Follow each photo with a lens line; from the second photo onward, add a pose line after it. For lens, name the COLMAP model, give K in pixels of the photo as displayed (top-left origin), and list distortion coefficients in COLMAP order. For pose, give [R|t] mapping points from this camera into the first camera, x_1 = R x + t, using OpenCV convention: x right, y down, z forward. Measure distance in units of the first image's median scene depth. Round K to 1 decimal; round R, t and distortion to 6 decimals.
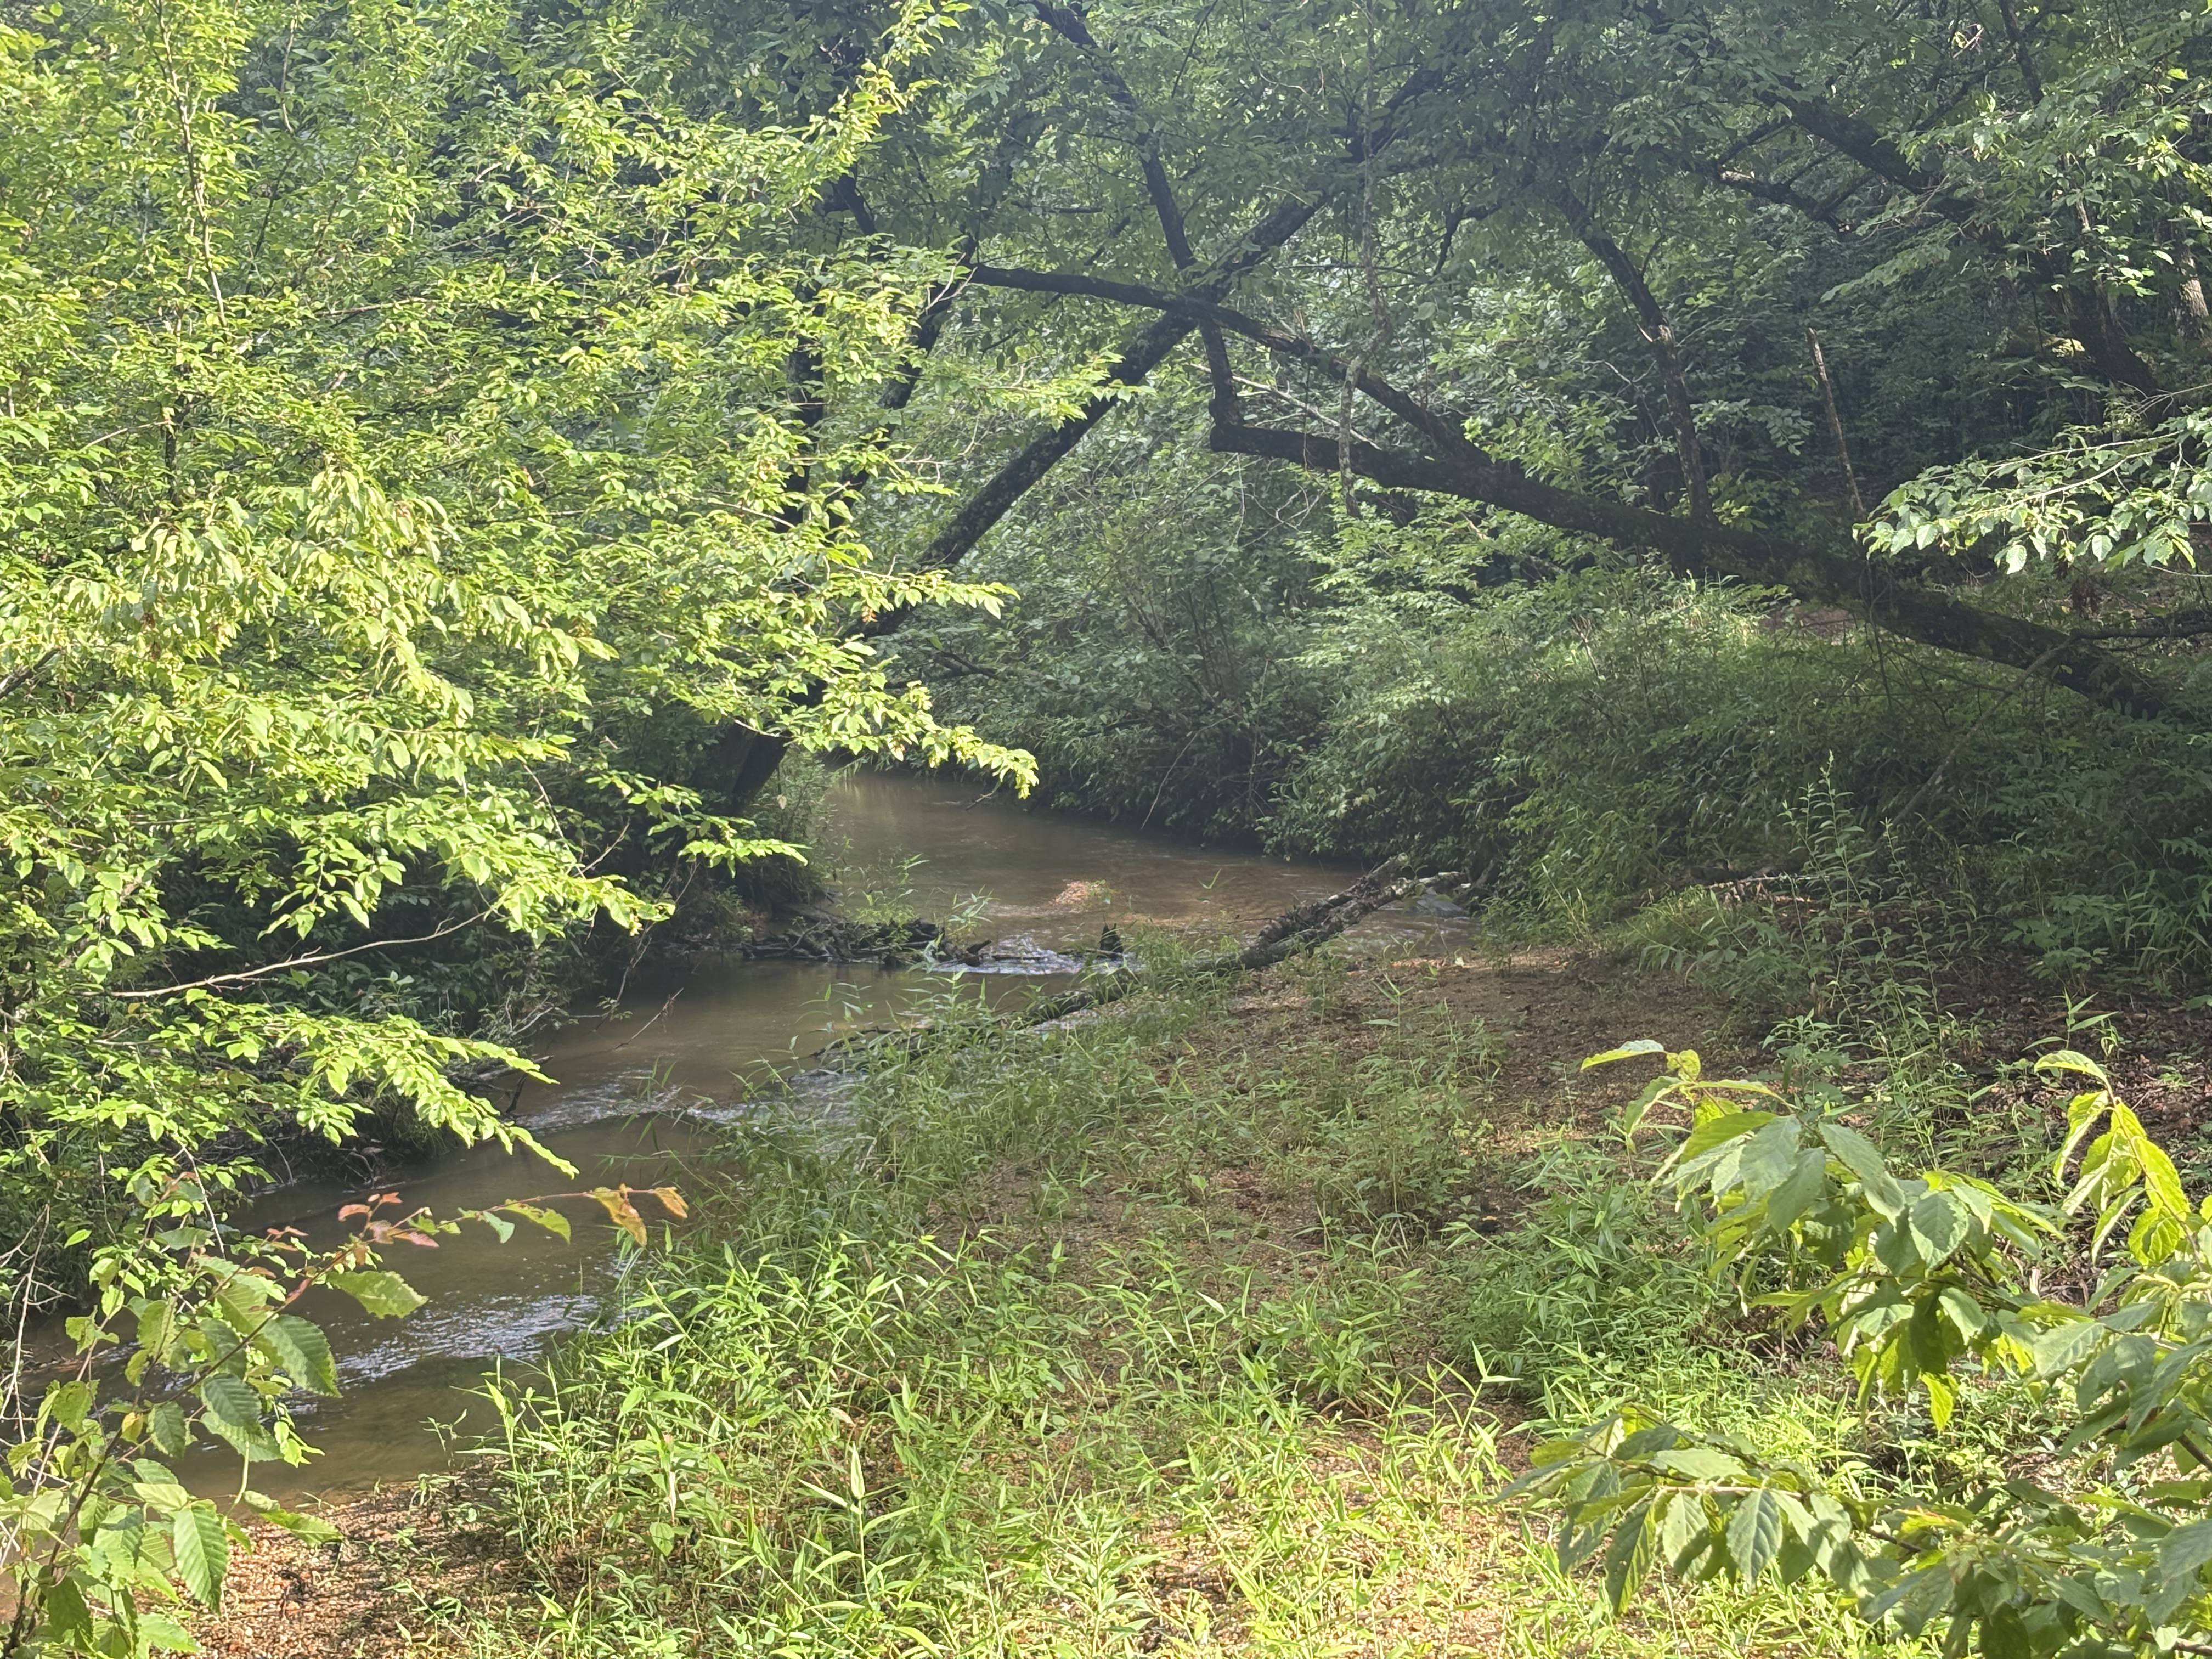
lens RADIAL K [[3348.1, 0, 1106.9], [0, 3348.1, 831.1], [0, 0, 1]] dist [0.101157, 0.000000]
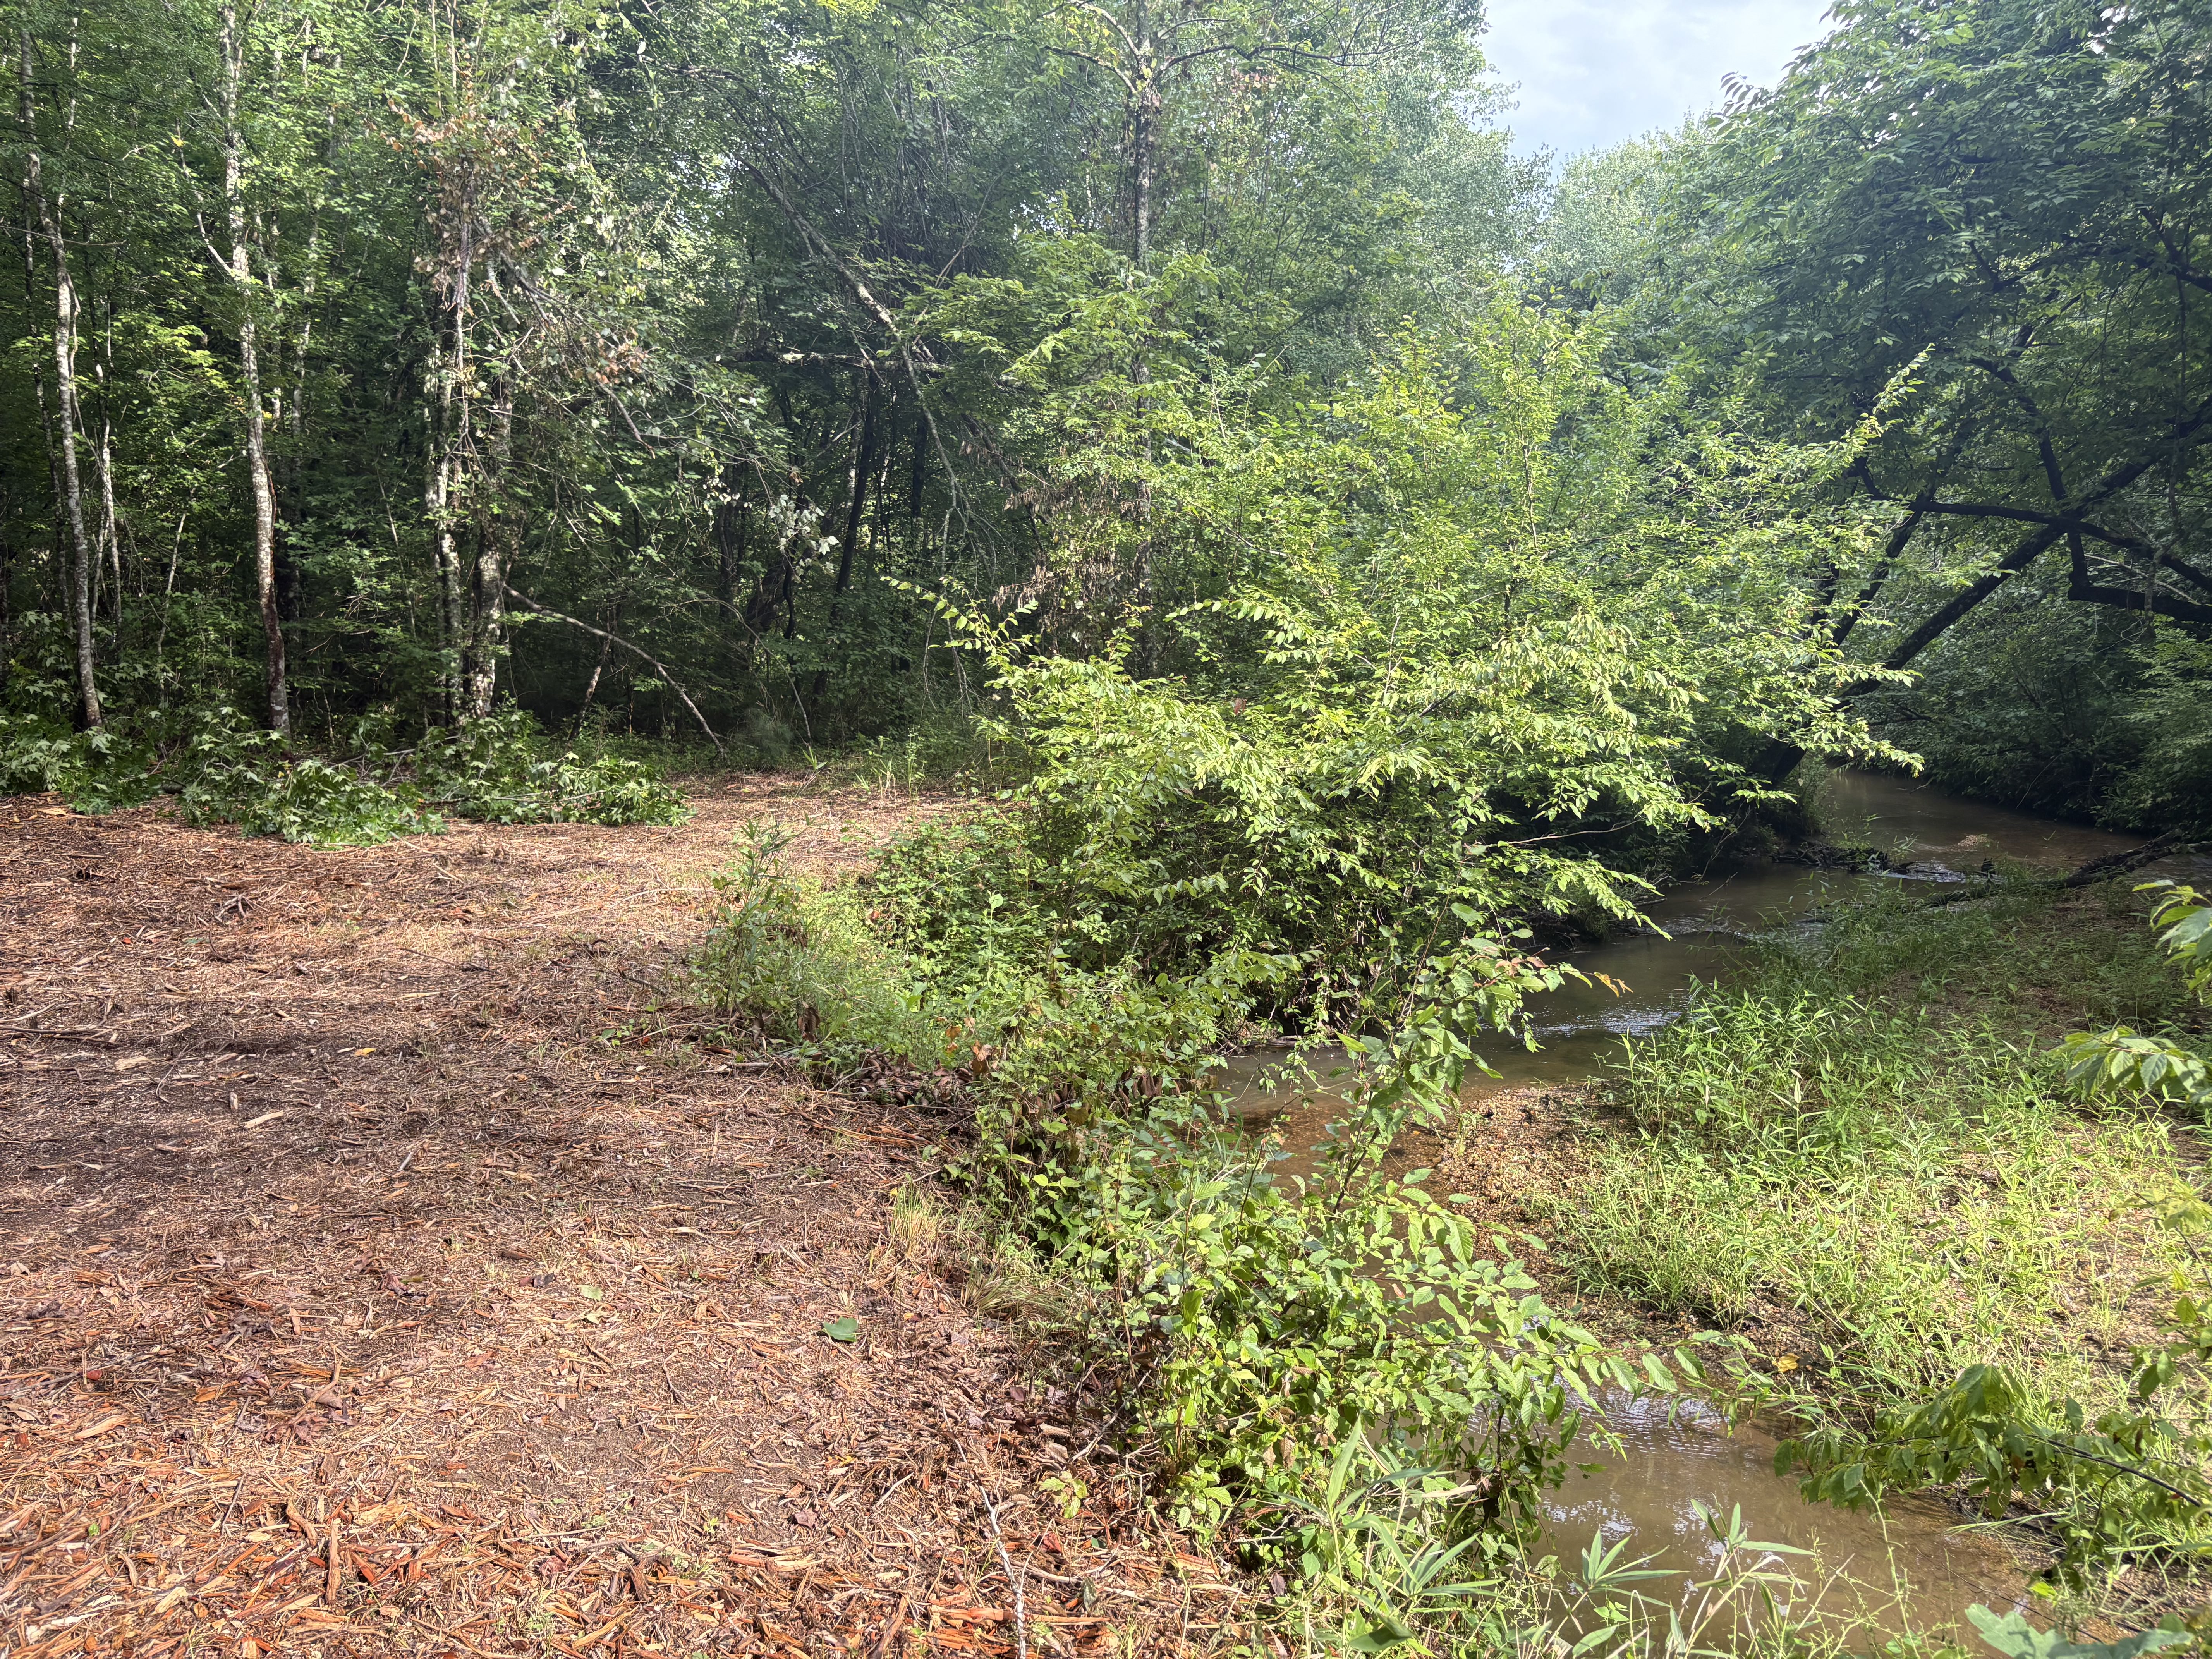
lens RADIAL K [[1694.4, 0, 1072.4], [0, 1694.4, 865.6], [0, 0, 1]] dist [0.025410, -0.017649]
pose [[0.872858, 0.077967, -0.481705, 0.028443], [-0.056265, 0.996650, 0.059360, 0.010340], [0.484720, -0.024710, 0.874320, -0.136113]]
